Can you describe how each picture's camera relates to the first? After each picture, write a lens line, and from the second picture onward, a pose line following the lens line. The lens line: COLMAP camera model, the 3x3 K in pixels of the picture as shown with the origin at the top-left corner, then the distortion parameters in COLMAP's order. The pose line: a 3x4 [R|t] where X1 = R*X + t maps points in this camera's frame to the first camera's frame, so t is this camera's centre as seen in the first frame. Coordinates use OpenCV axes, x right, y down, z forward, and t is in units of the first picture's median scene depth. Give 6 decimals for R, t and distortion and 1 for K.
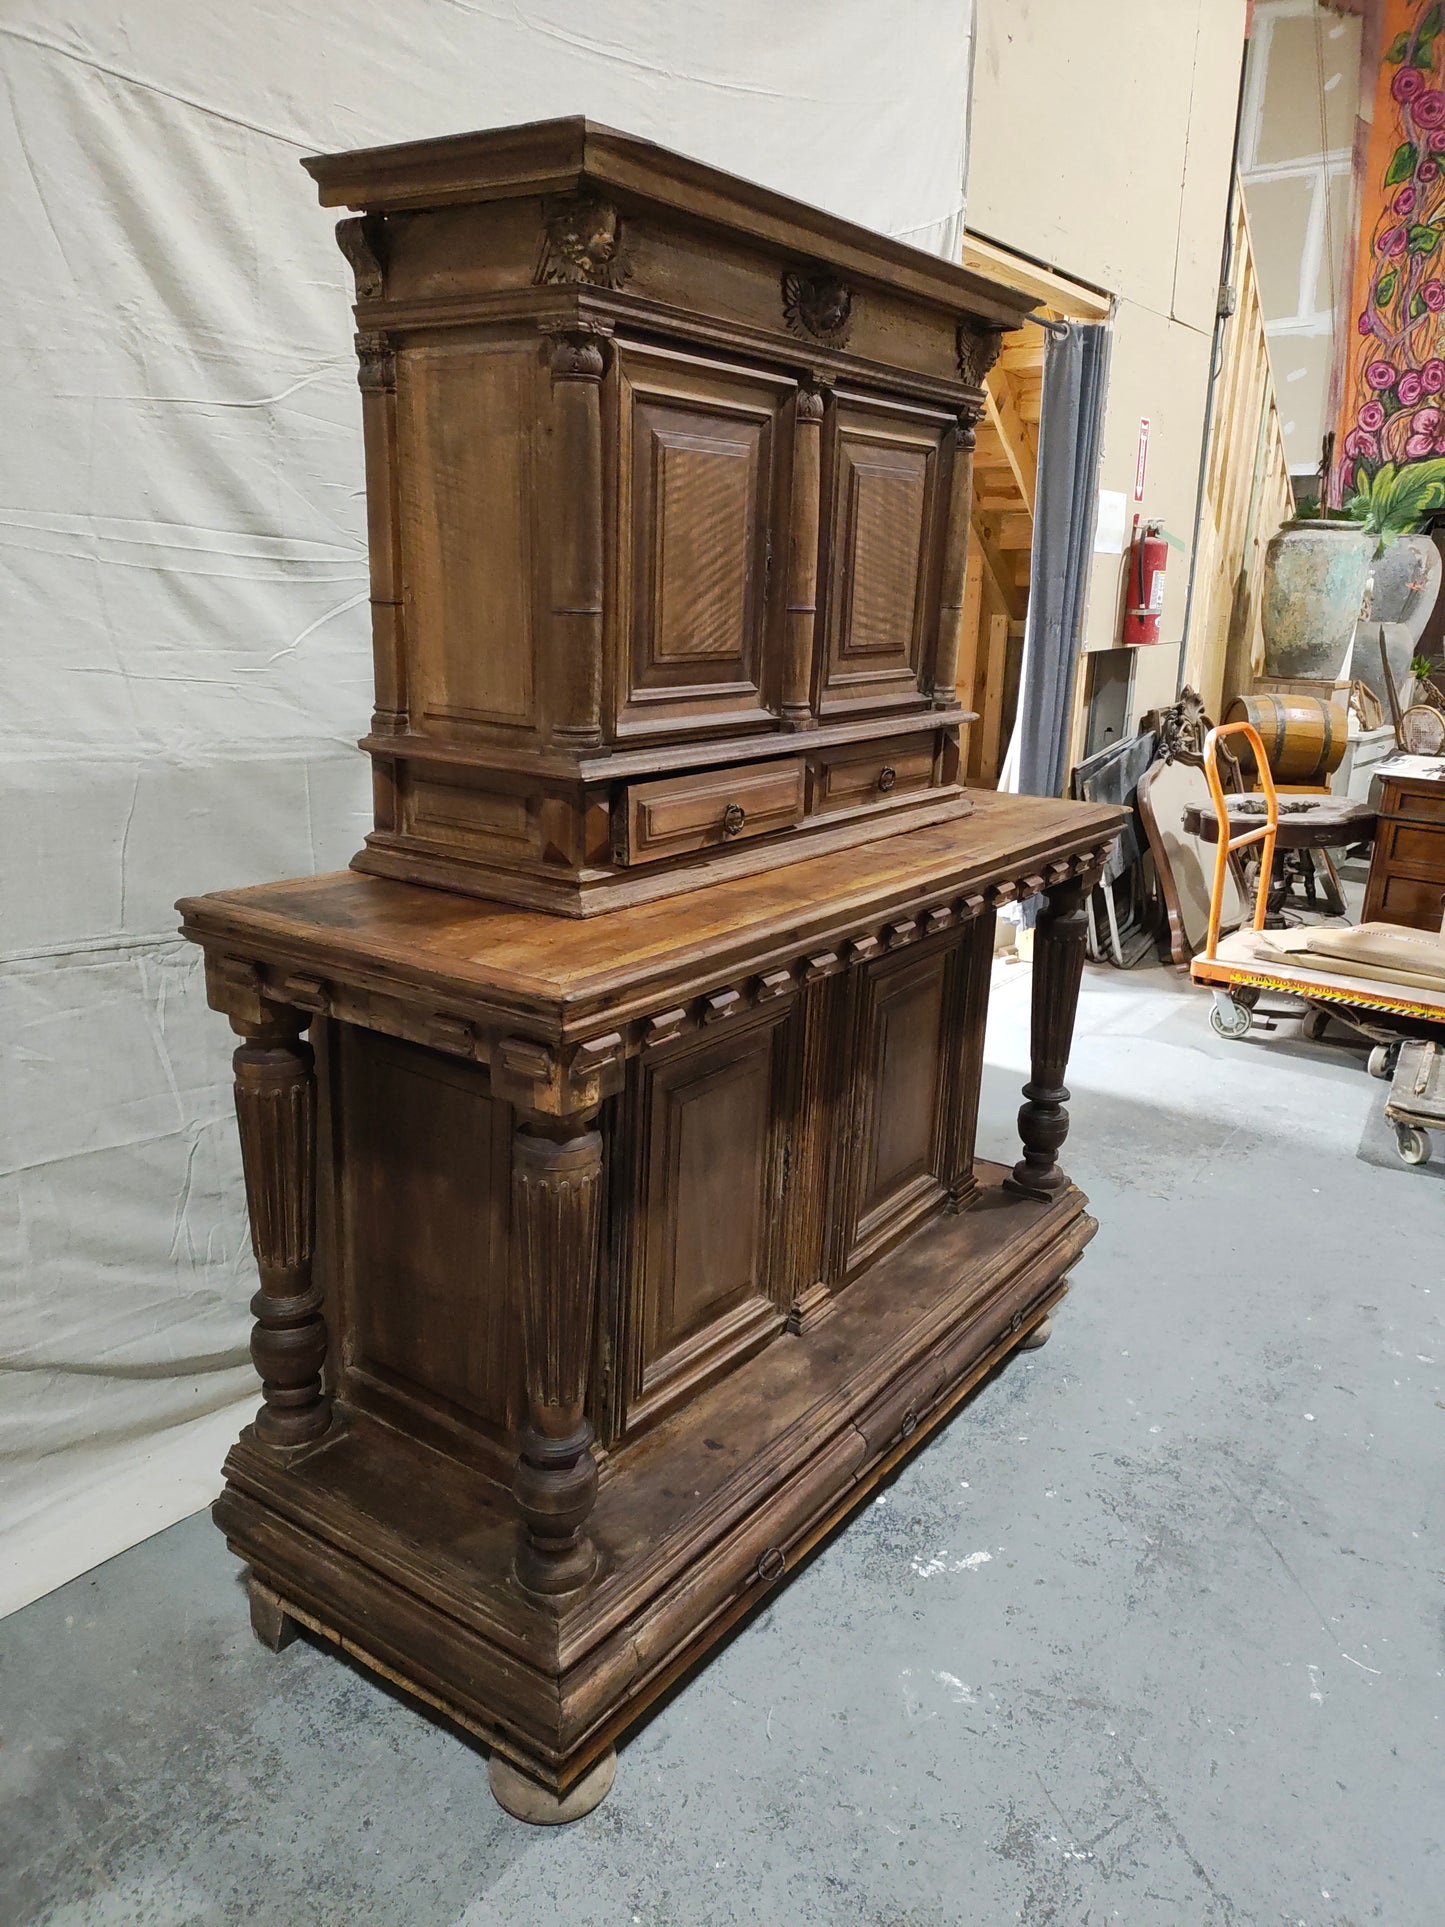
lens RADIAL K [[1400.7, 0, 735.2], [0, 1400.7, 969.6], [0, 0, 1]] dist [0.083876, -0.113672]
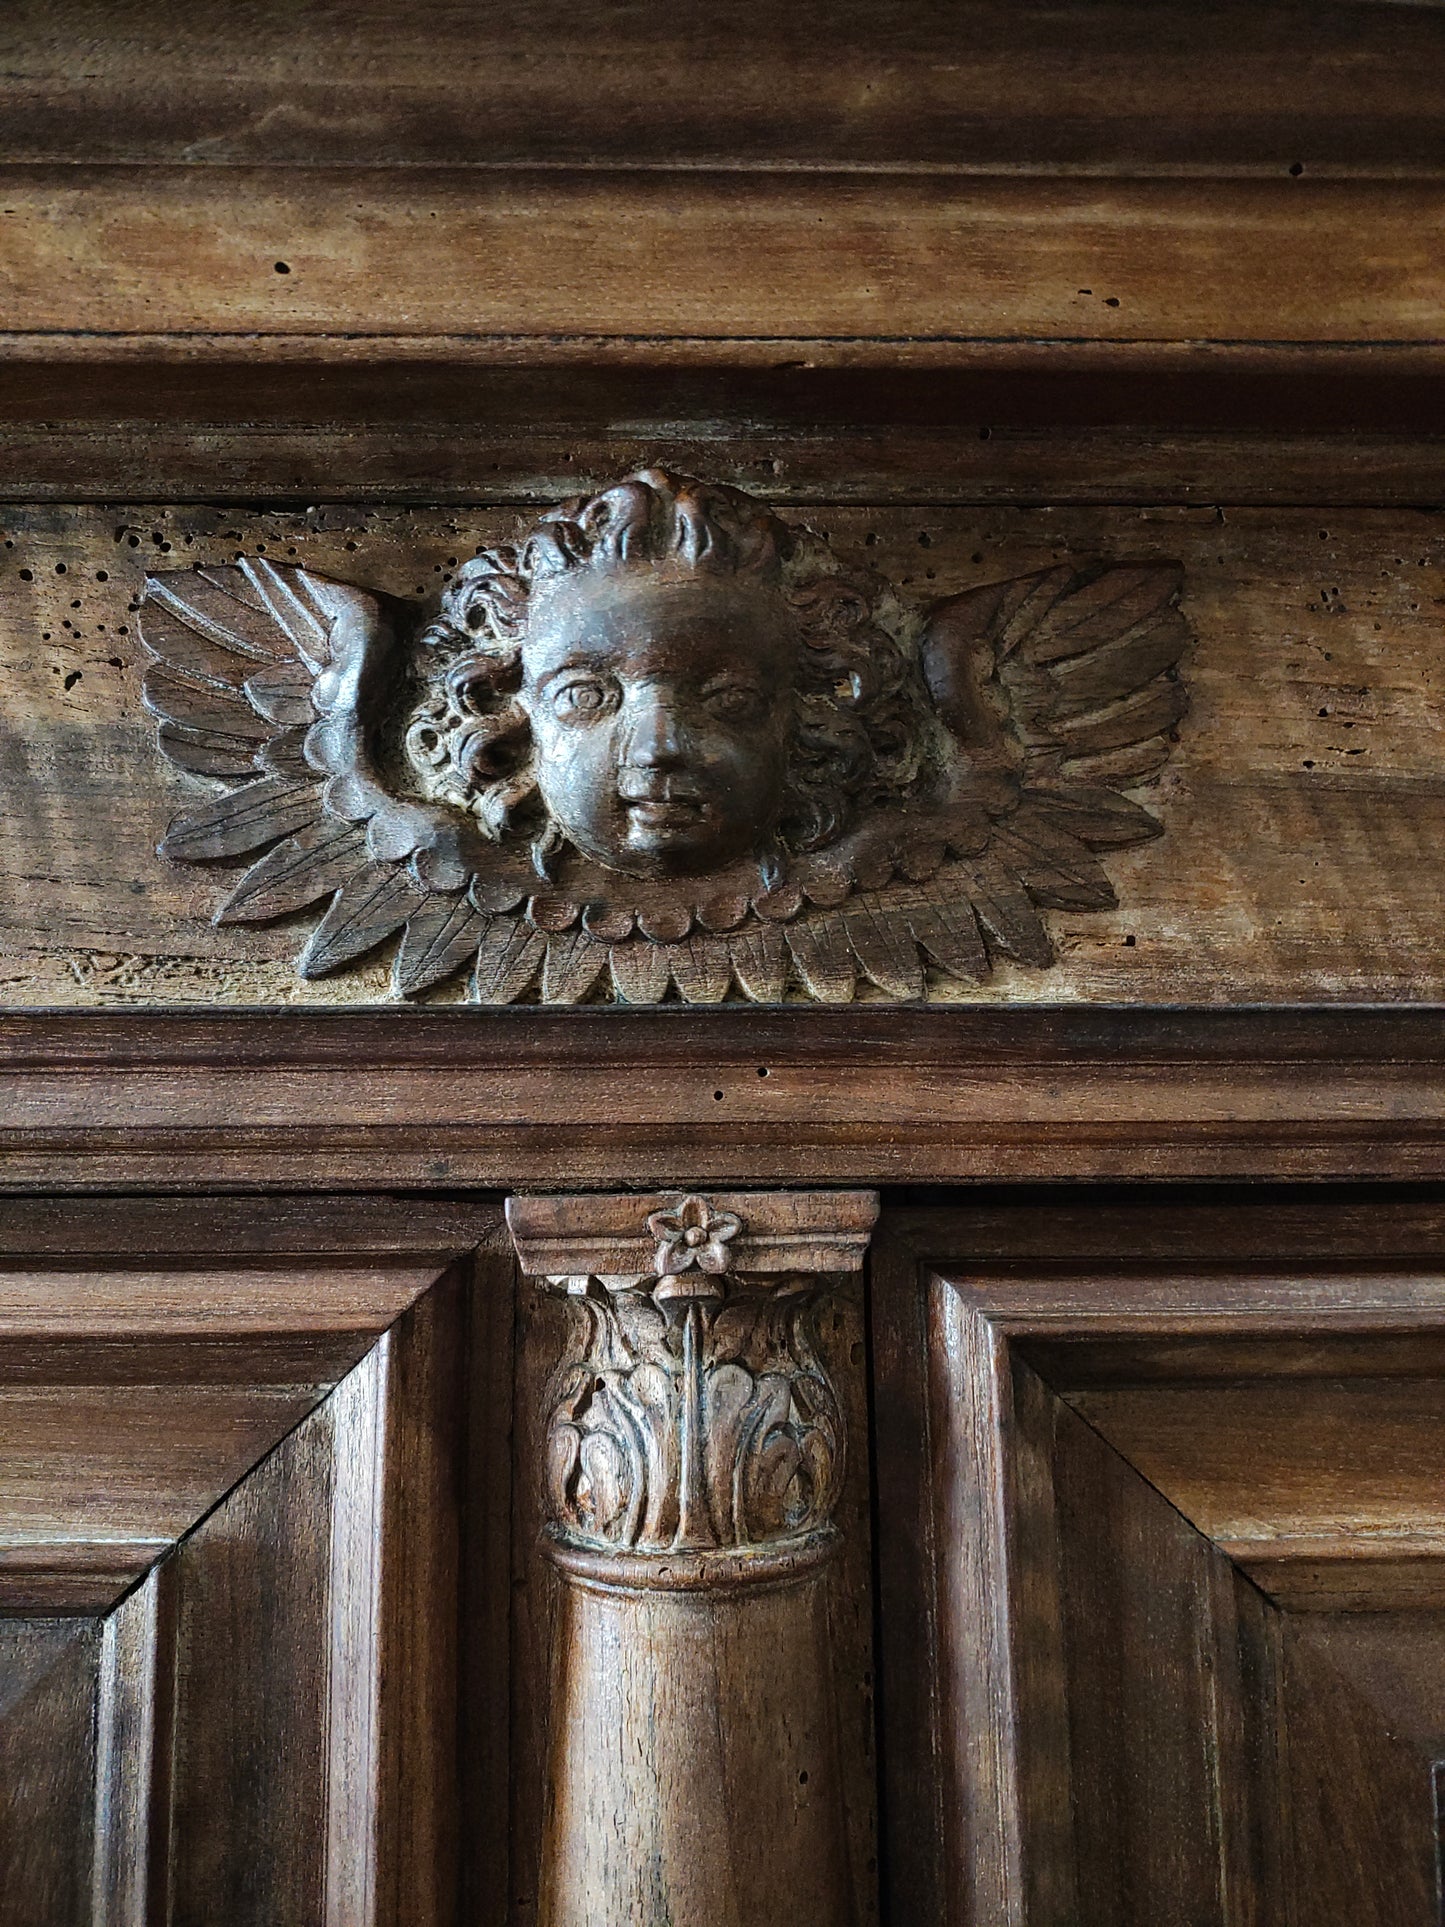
lens RADIAL K [[1408.9, 0, 722.6], [0, 1408.9, 968.0], [0, 0, 1]] dist [0.091663, -0.116956]
pose [[0.595617, -0.148744, -0.789377, 0.154693], [-0.199253, 0.924635, -0.324575, -0.378981], [0.778164, 0.350608, 0.521090, 0.882891]]
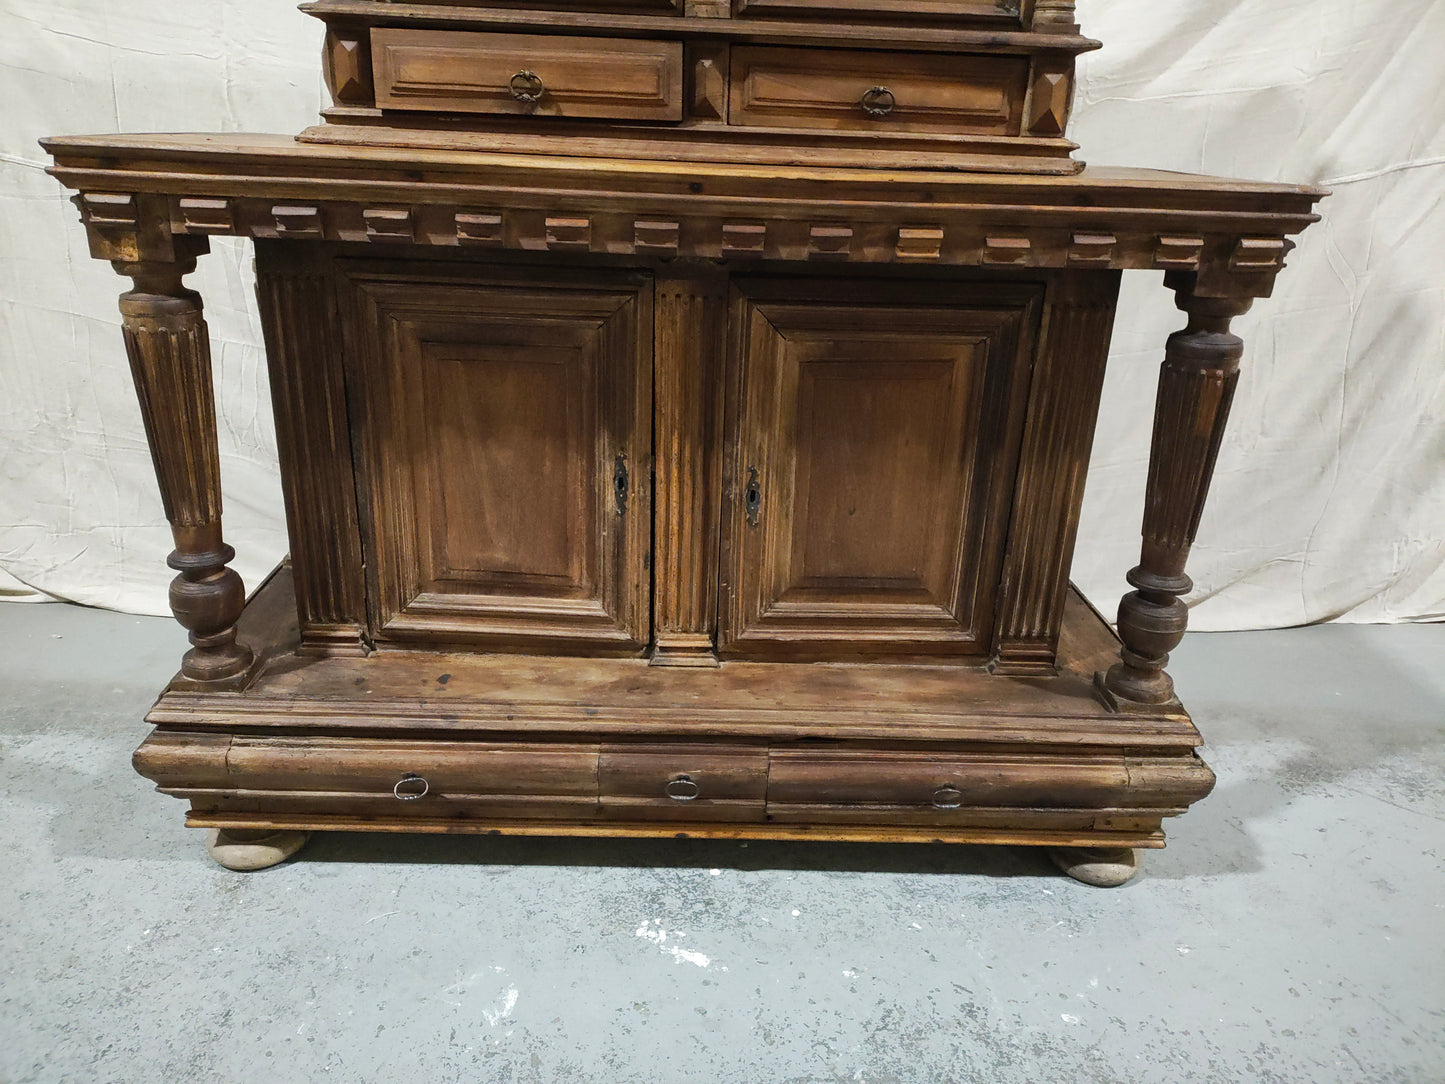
lens RADIAL K [[1047.6, 0, 716.9], [0, 1047.6, 545.0], [0, 0, 1]] dist [0.095156, -0.106281]
pose [[0.594518, 0.282533, -0.752811, 0.683347], [-0.241790, 0.955721, 0.167736, 0.041258], [0.766868, 0.082300, 0.636507, 0.599705]]
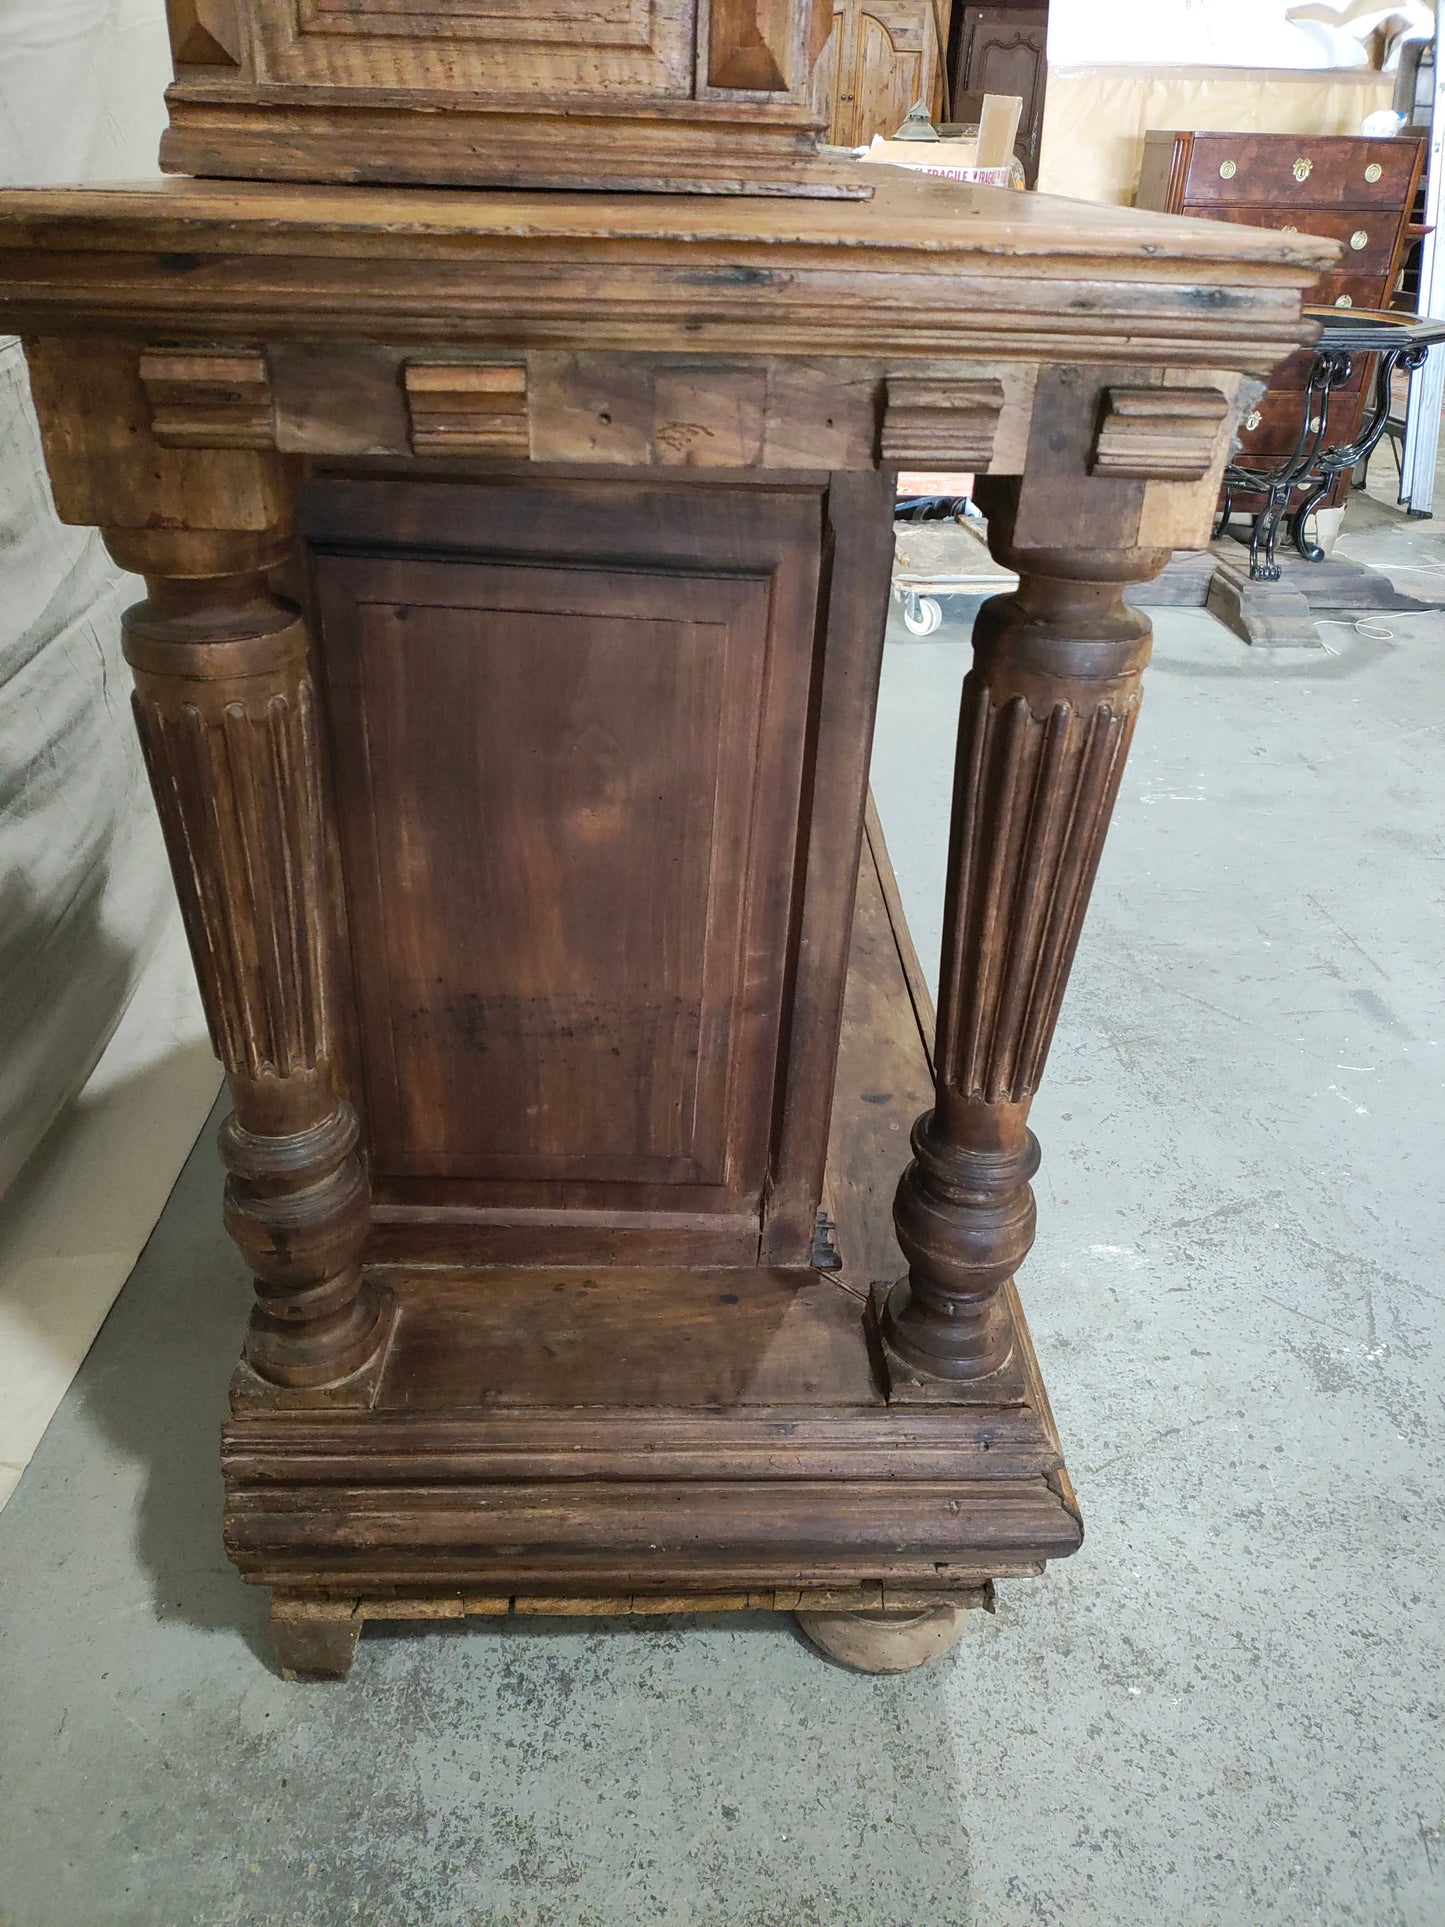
lens RADIAL K [[1423.4, 0, 716.1], [0, 1423.4, 970.2], [0, 0, 1]] dist [0.029380, -0.028992]
pose [[0.801461, -0.312680, 0.509796, -0.399487], [0.165245, 0.935030, 0.313709, 0.041881], [-0.574764, -0.167184, 0.801059, 0.472735]]
